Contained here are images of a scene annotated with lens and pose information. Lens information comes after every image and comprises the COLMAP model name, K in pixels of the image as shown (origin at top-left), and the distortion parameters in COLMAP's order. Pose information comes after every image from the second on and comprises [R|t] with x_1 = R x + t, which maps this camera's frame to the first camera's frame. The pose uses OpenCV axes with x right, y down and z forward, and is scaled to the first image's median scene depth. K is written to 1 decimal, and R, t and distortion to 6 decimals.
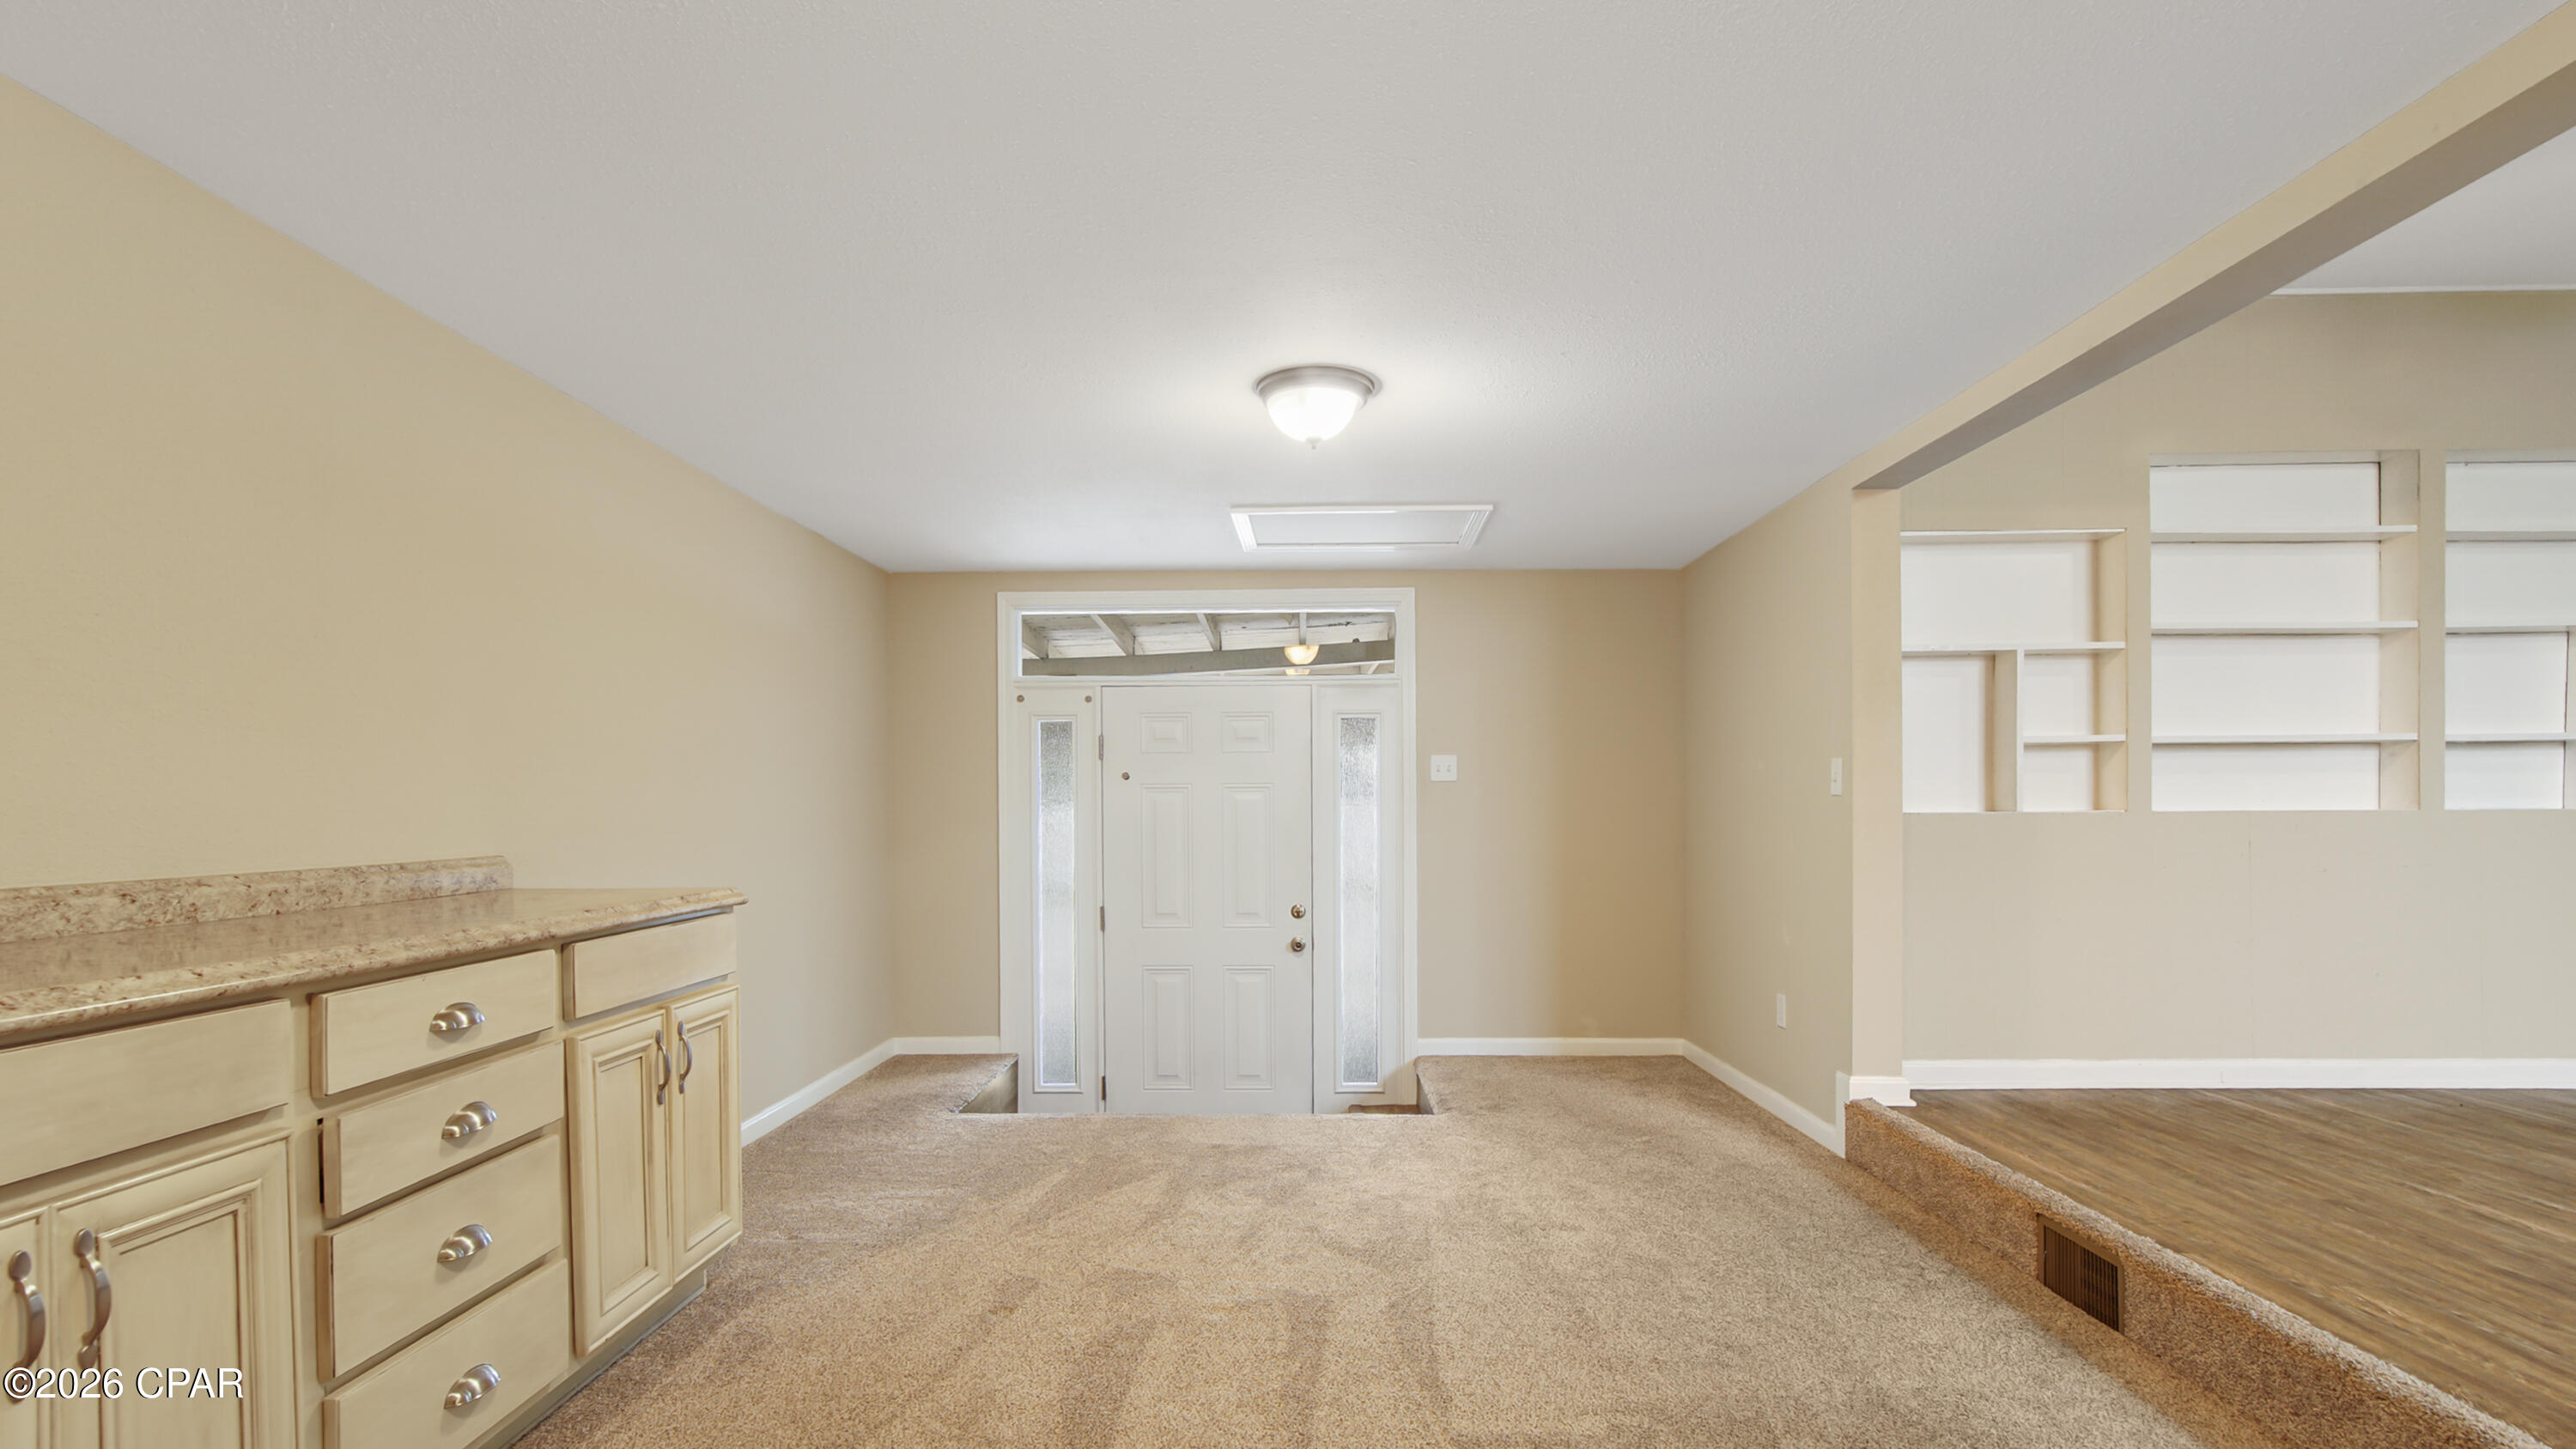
lens RADIAL K [[1206.8, 0, 1256.8], [0, 1206.8, 823.4], [0, 0, 1]] dist [-0.002276, -0.000020]
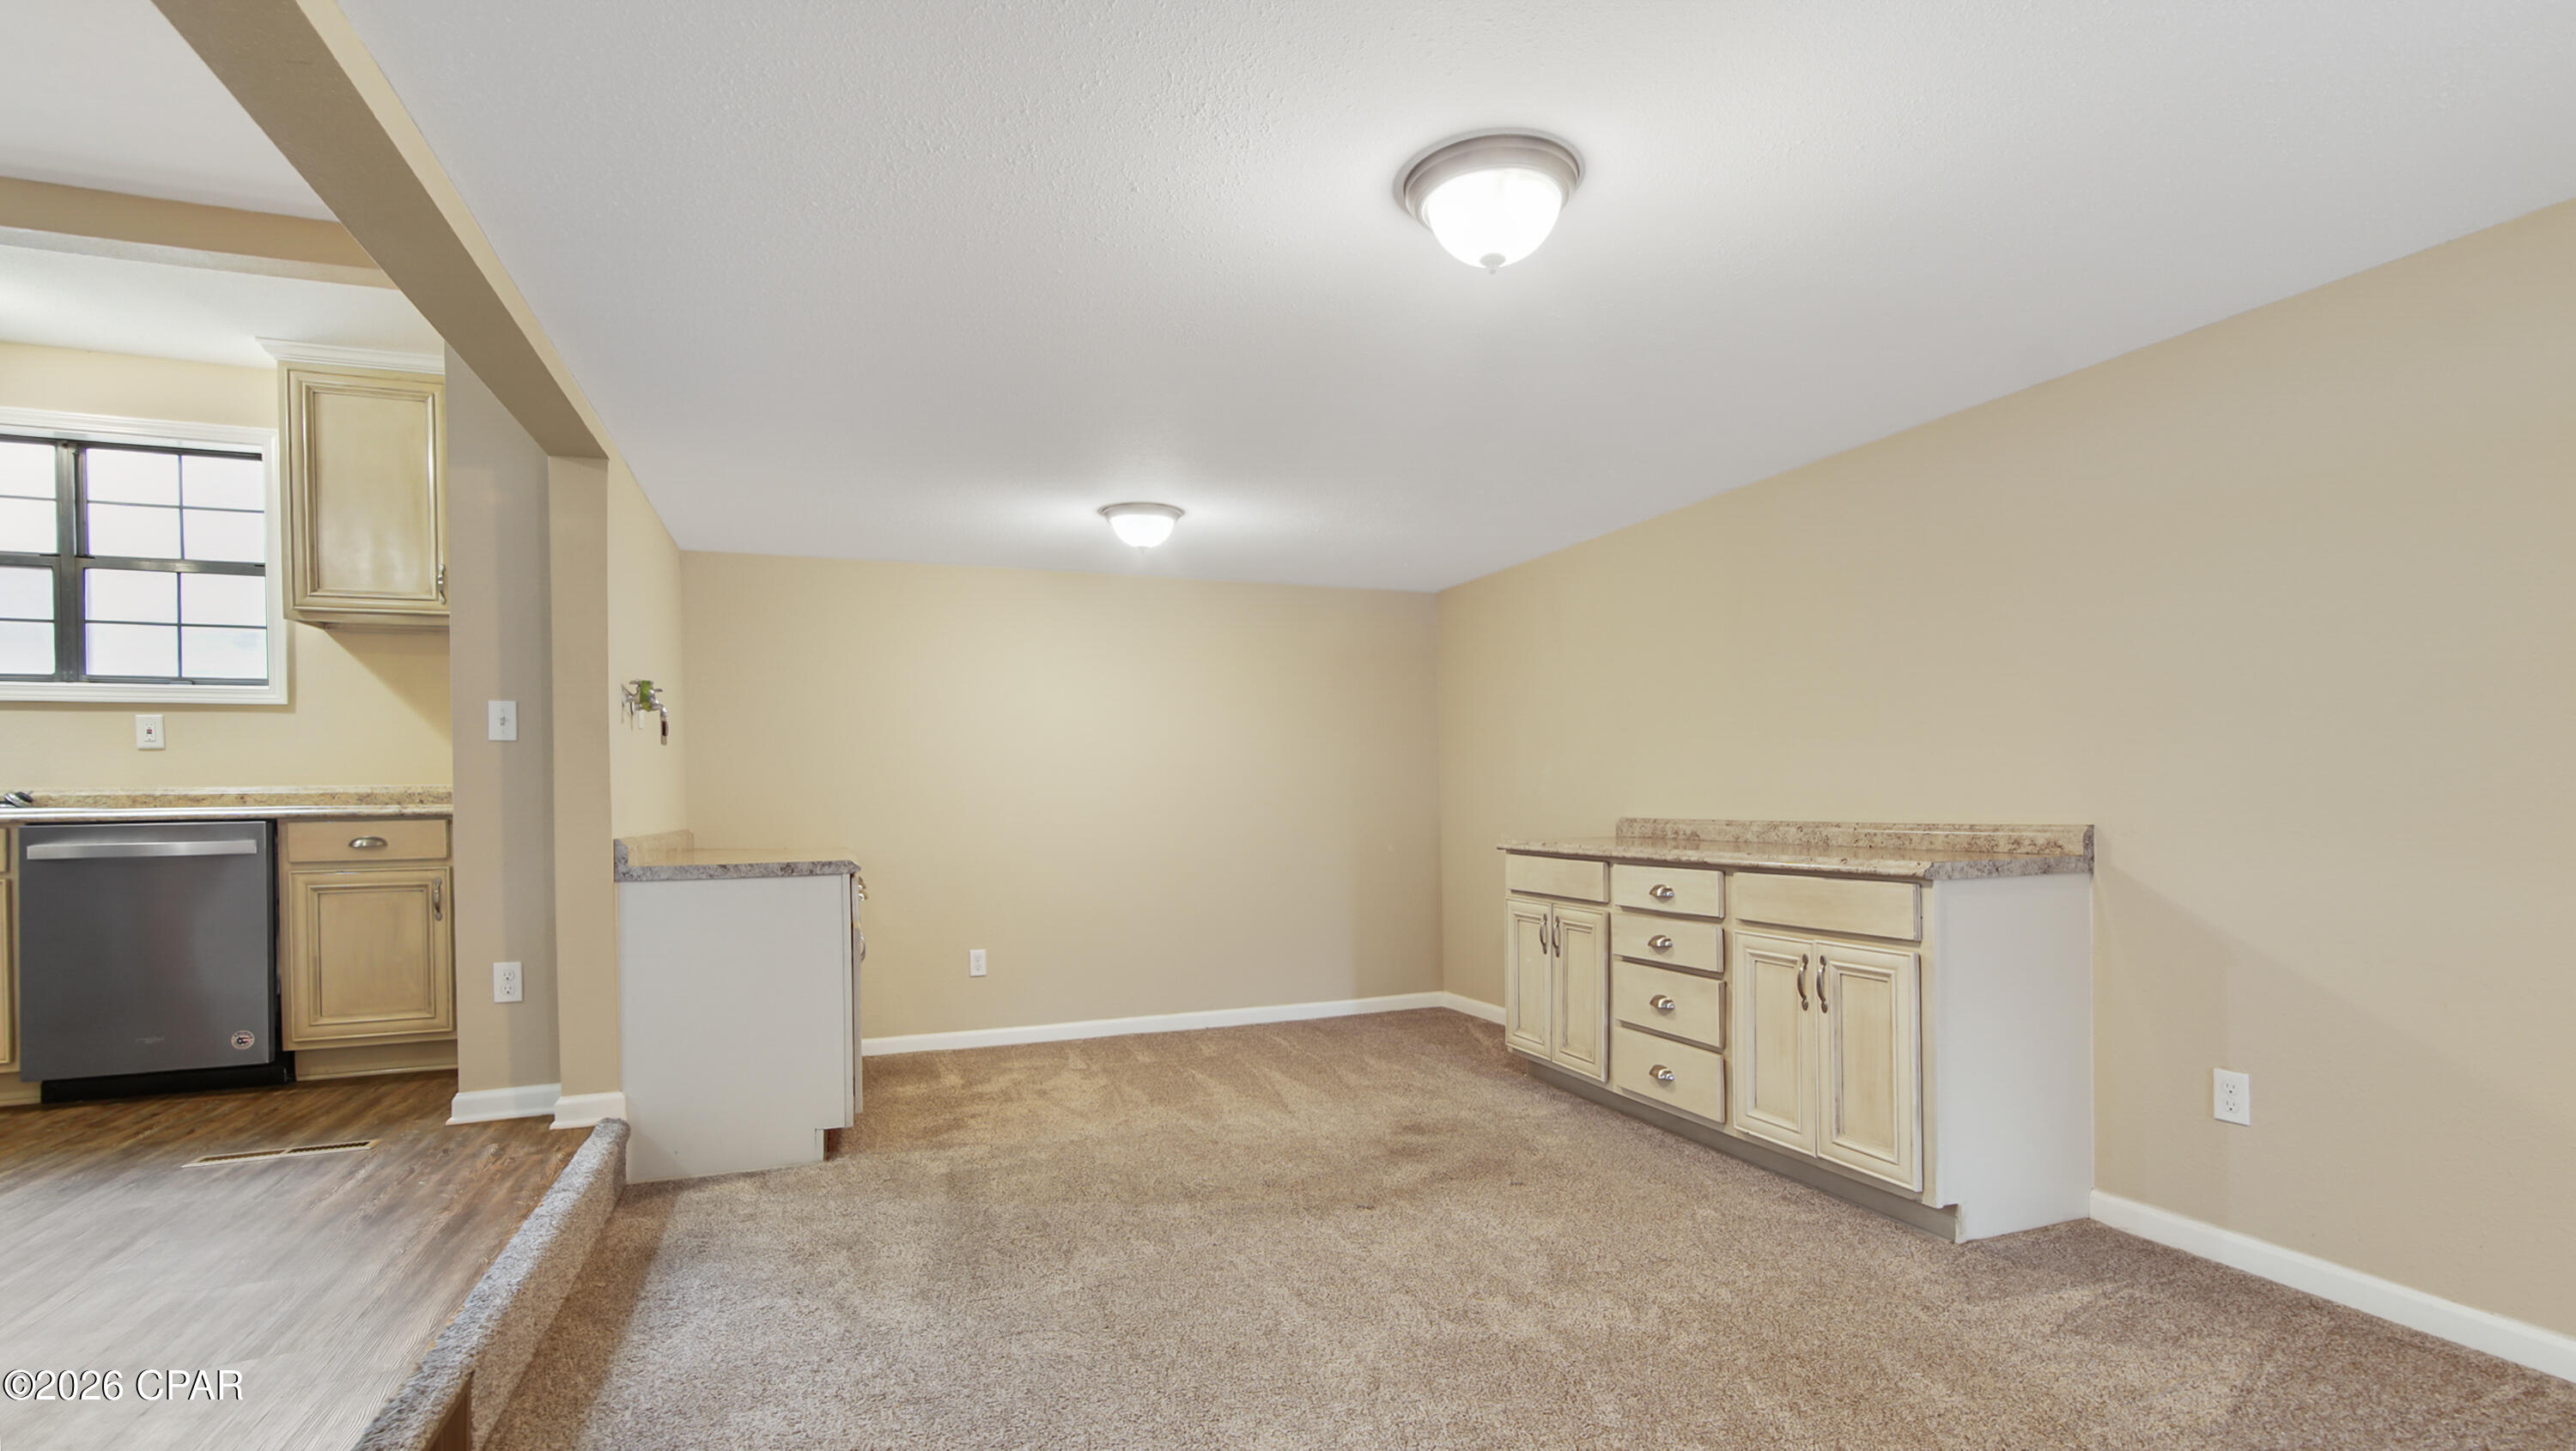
lens RADIAL K [[1176.9, 0, 1297.9], [0, 1176.9, 798.4], [0, 0, 1]] dist [0.002147, 0.000907]
pose [[-0.908848, 0.019489, -0.416672, 0.515227], [0.014372, 0.999778, 0.015415, -0.026386], [0.416880, 0.008021, -0.908926, 1.795144]]
